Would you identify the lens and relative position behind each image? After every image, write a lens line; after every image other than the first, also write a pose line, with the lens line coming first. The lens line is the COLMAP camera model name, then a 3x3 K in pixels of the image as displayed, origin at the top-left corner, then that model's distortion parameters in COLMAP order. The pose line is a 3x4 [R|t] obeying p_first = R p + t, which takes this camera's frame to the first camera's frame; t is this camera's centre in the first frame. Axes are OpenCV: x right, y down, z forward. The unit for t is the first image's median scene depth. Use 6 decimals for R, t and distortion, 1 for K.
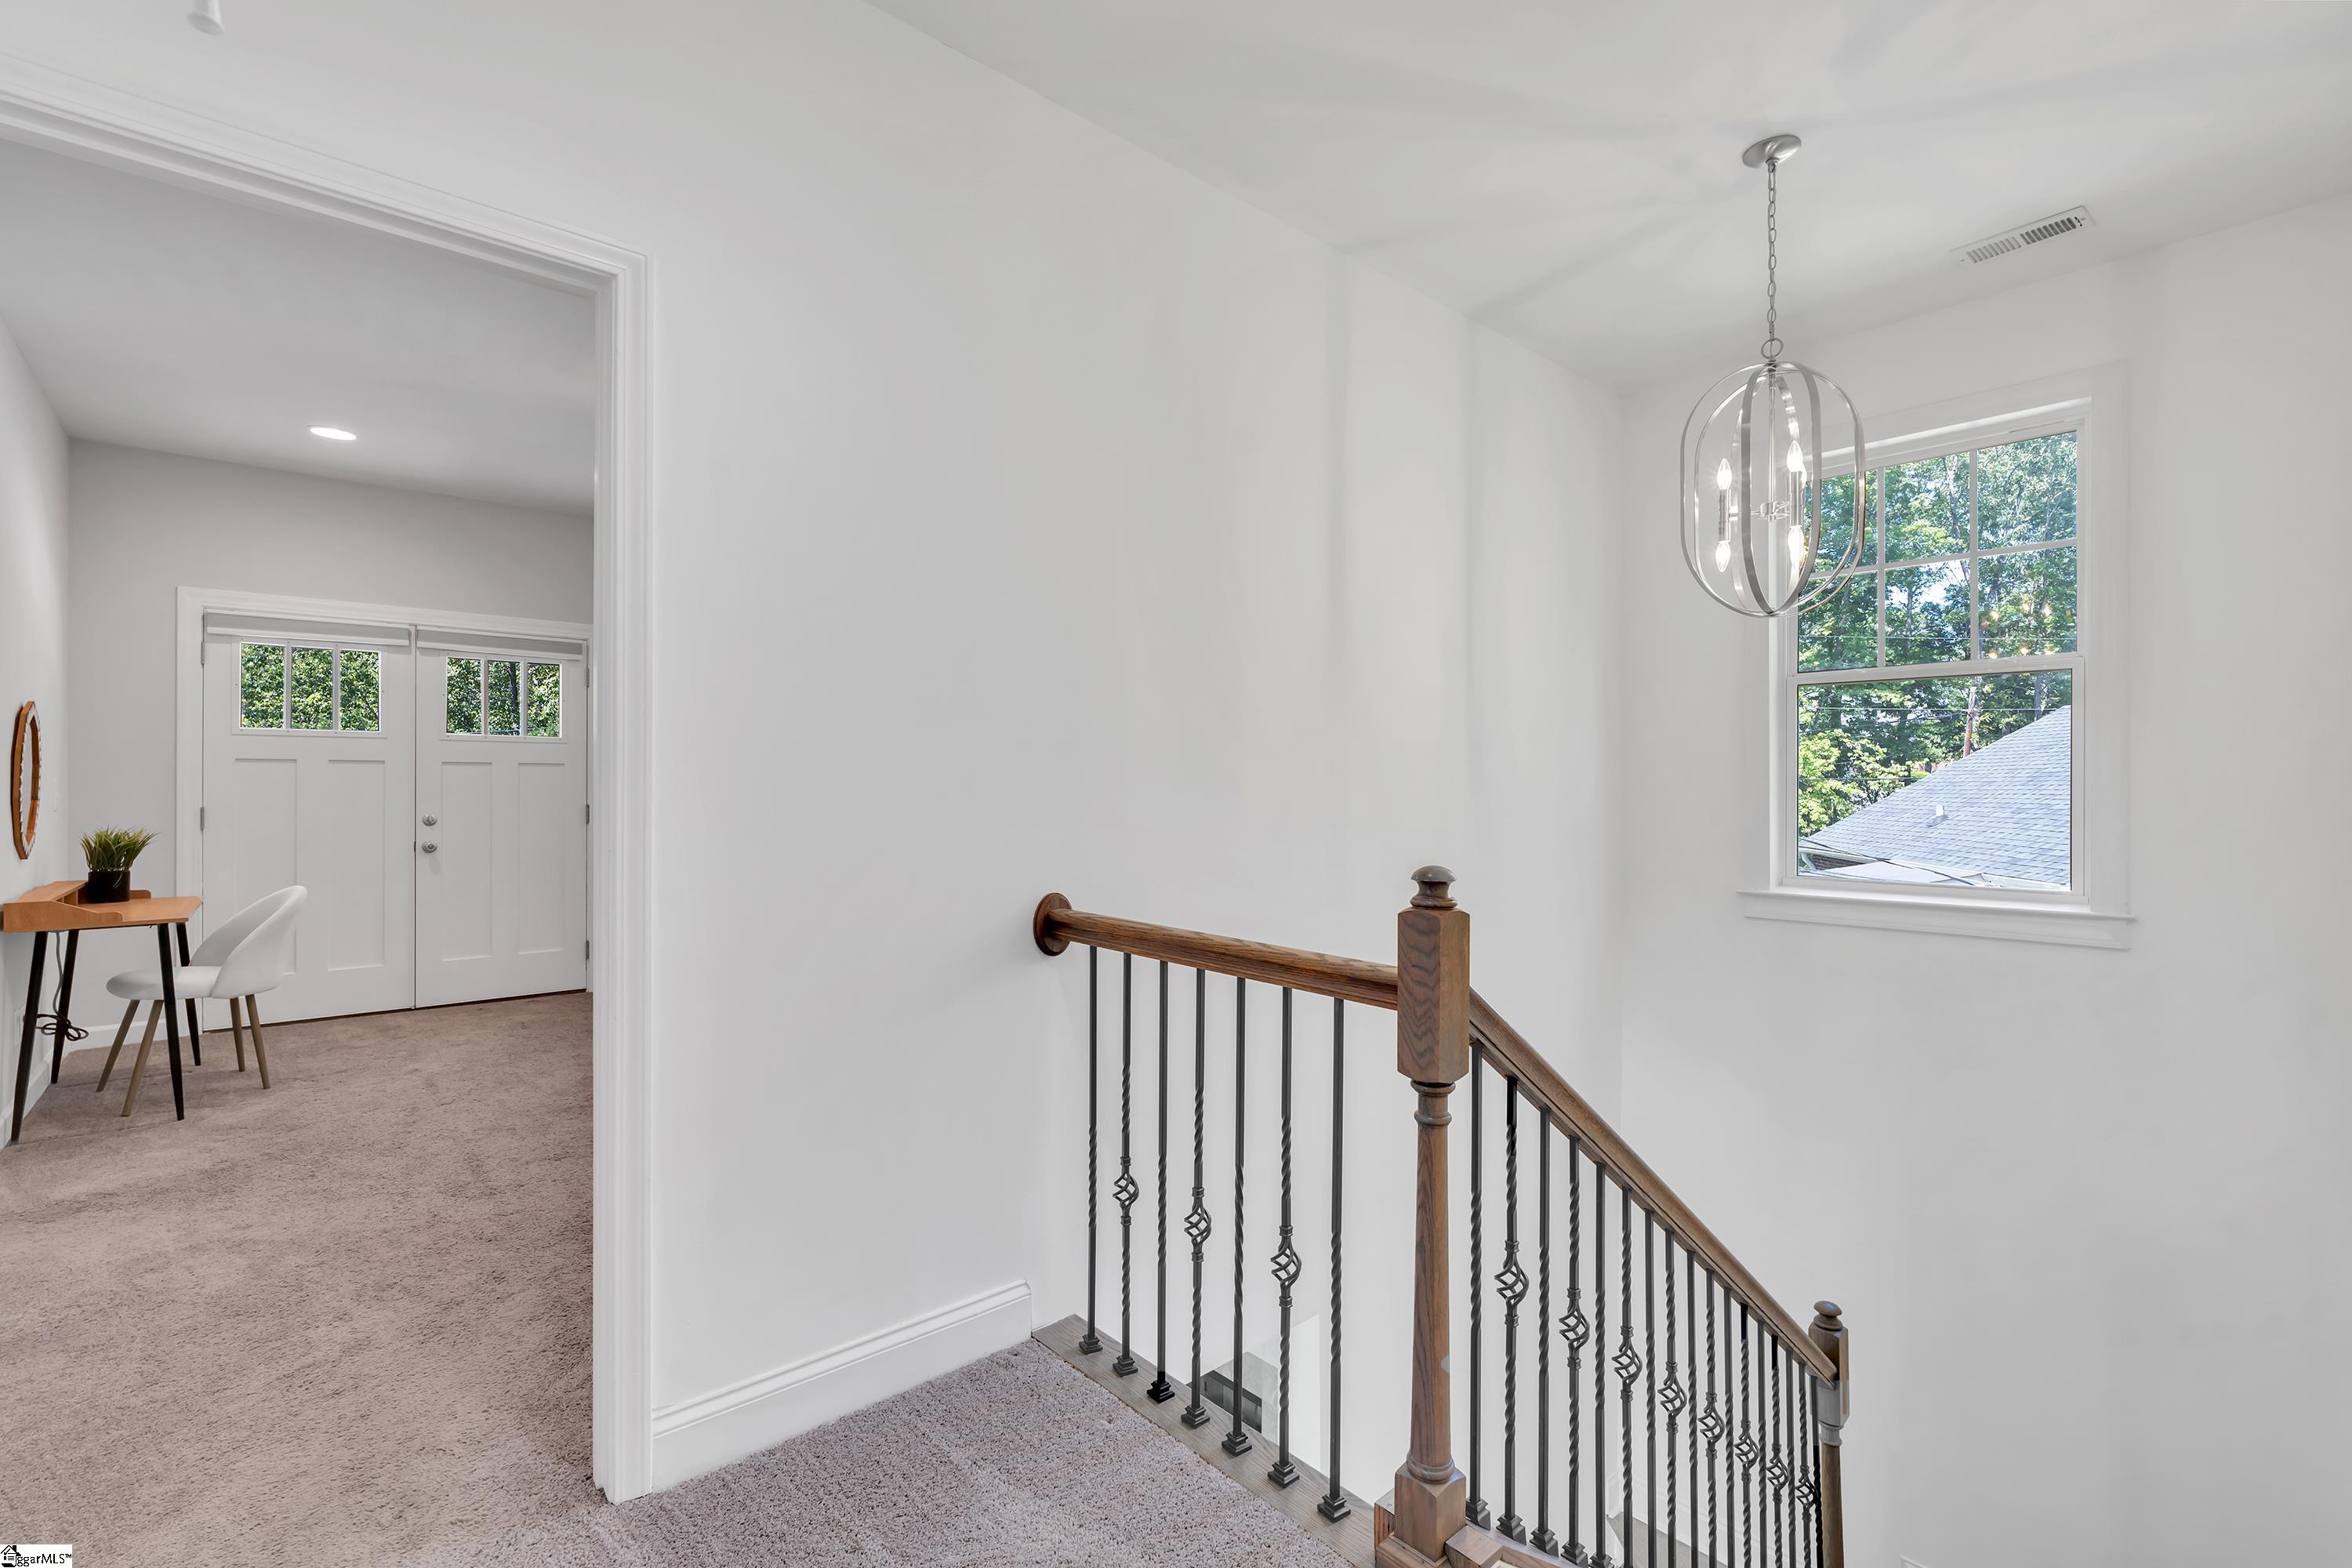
lens RADIAL K [[1046.9, 0, 1176.0], [0, 1046.9, 784.0], [0, 0, 1]] dist [-0.019329, 0.000017]
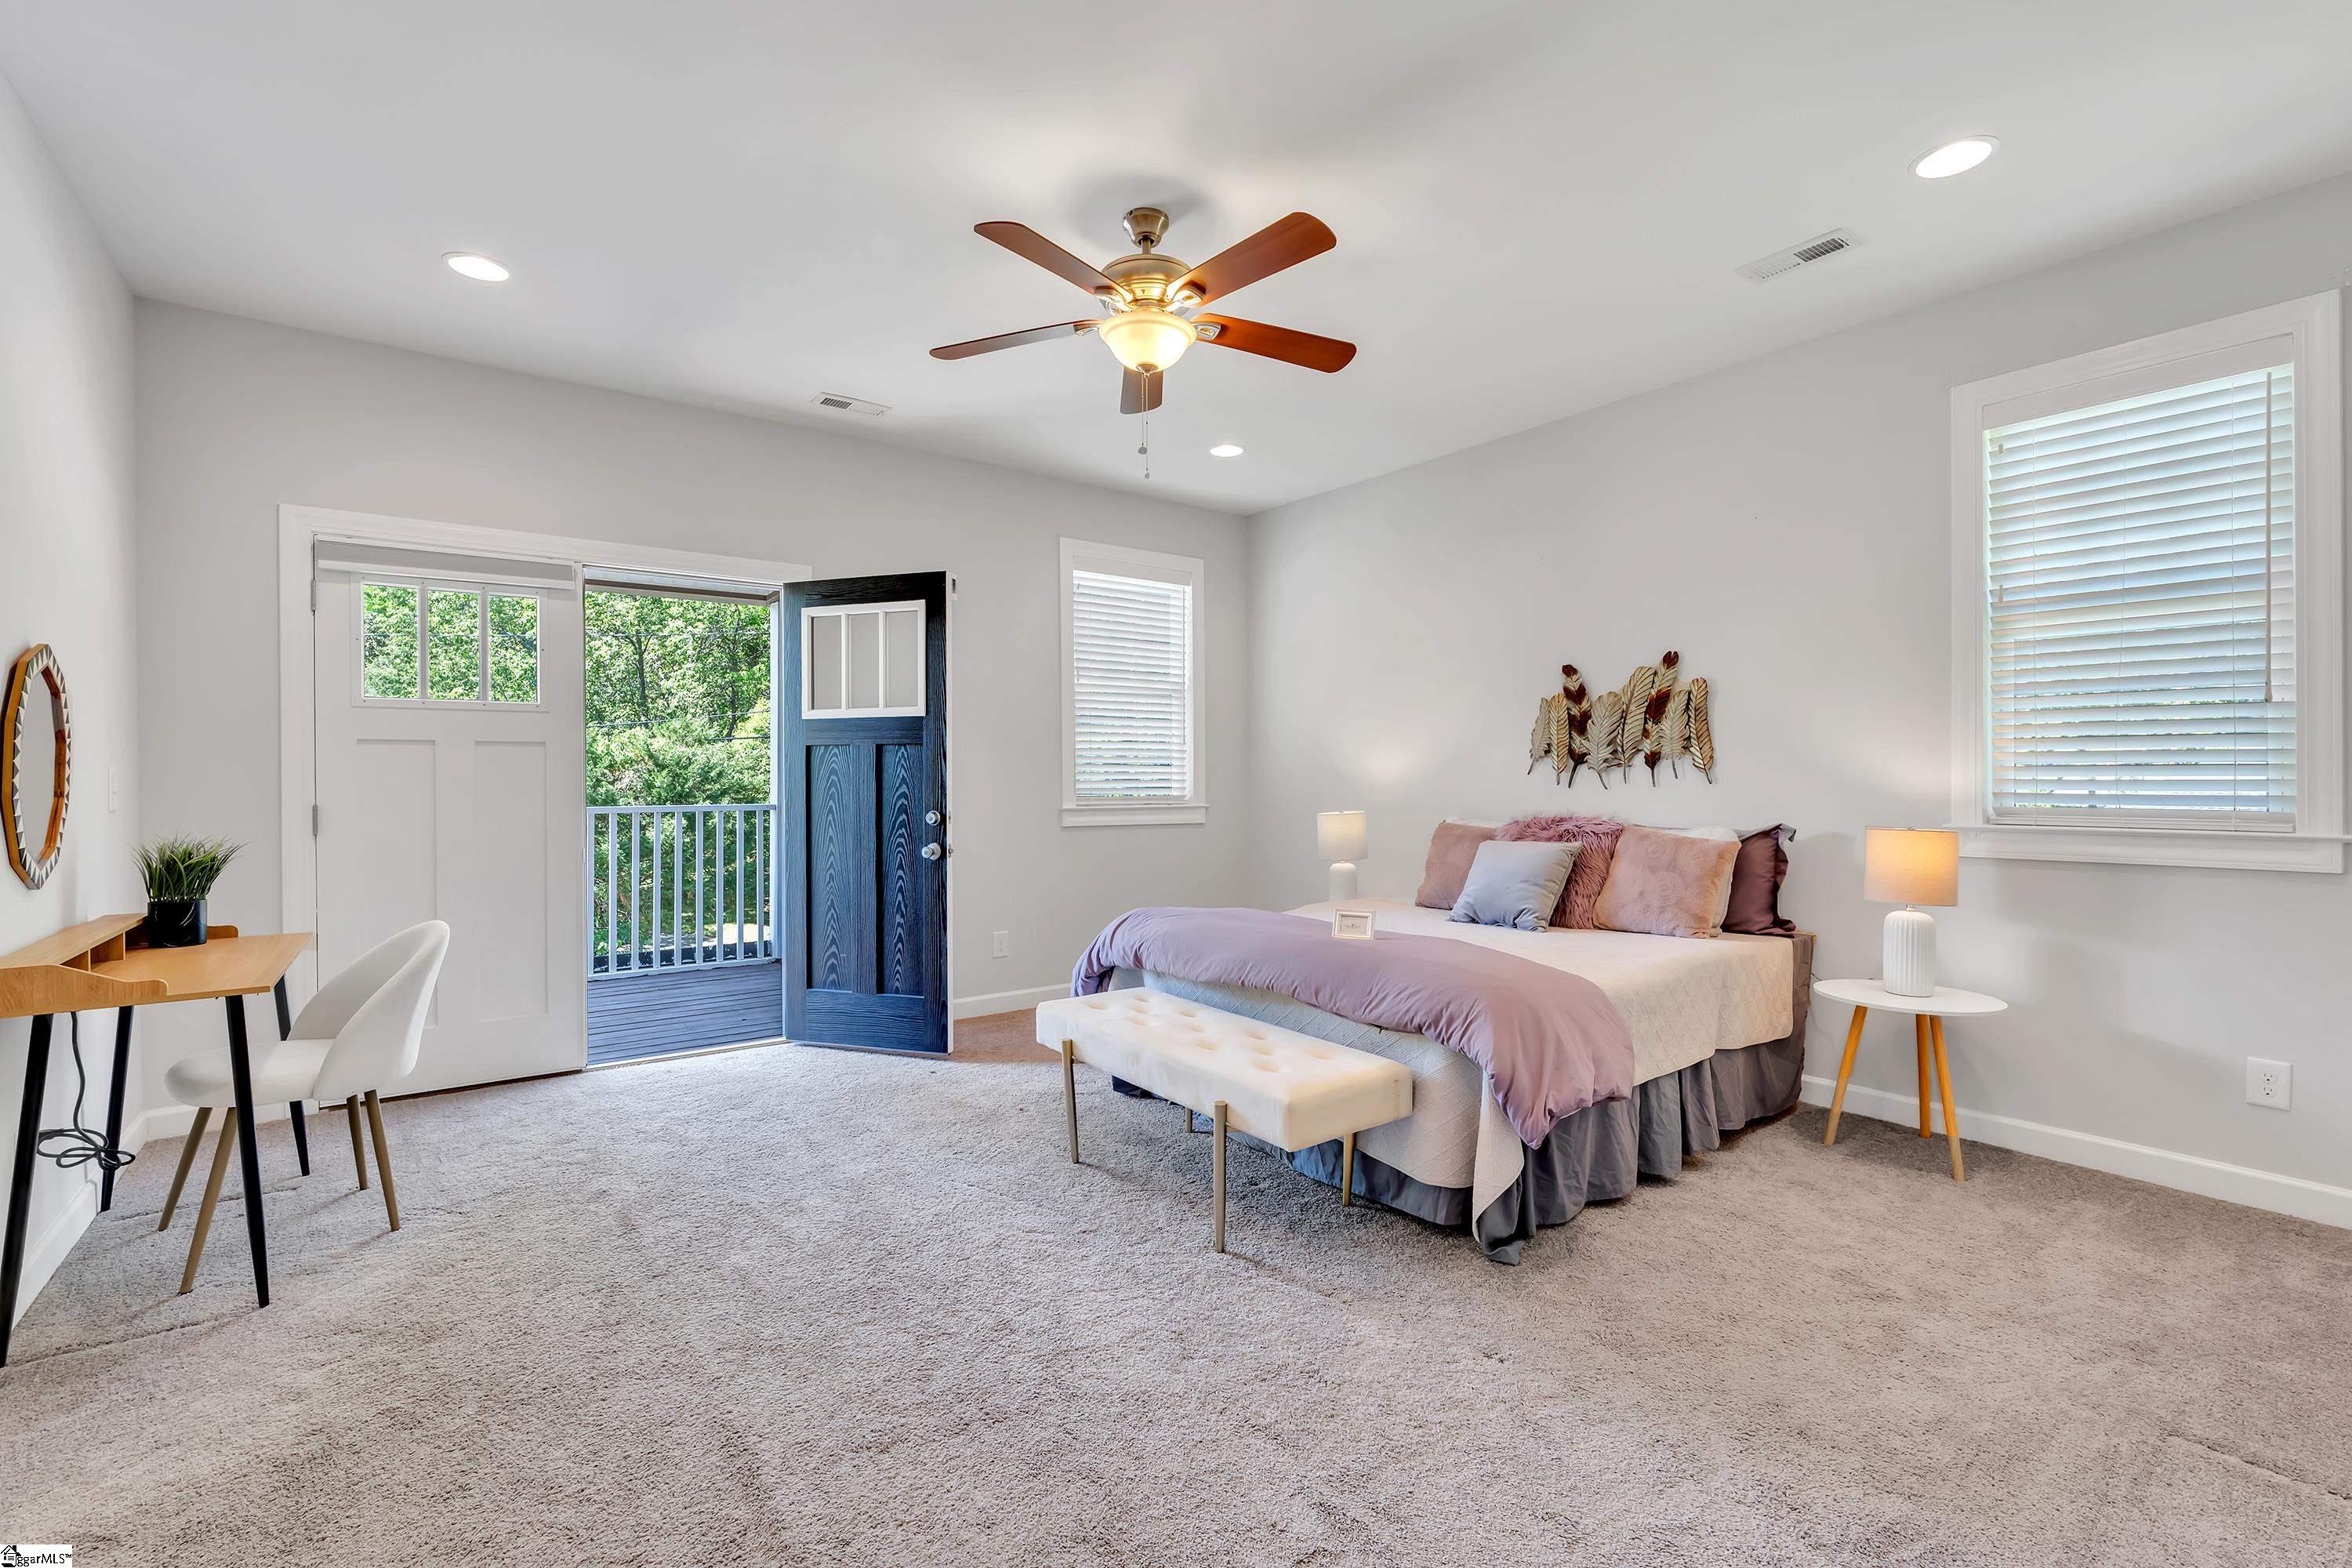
lens RADIAL K [[1046.9, 0, 1176.0], [0, 1046.9, 784.0], [0, 0, 1]] dist [-0.019329, 0.000017]
pose [[0.995964, -0.003546, -0.089682, -0.311610], [0.004389, 0.999948, 0.009205, 0.003675], [0.089645, -0.009561, 0.995928, 0.373991]]
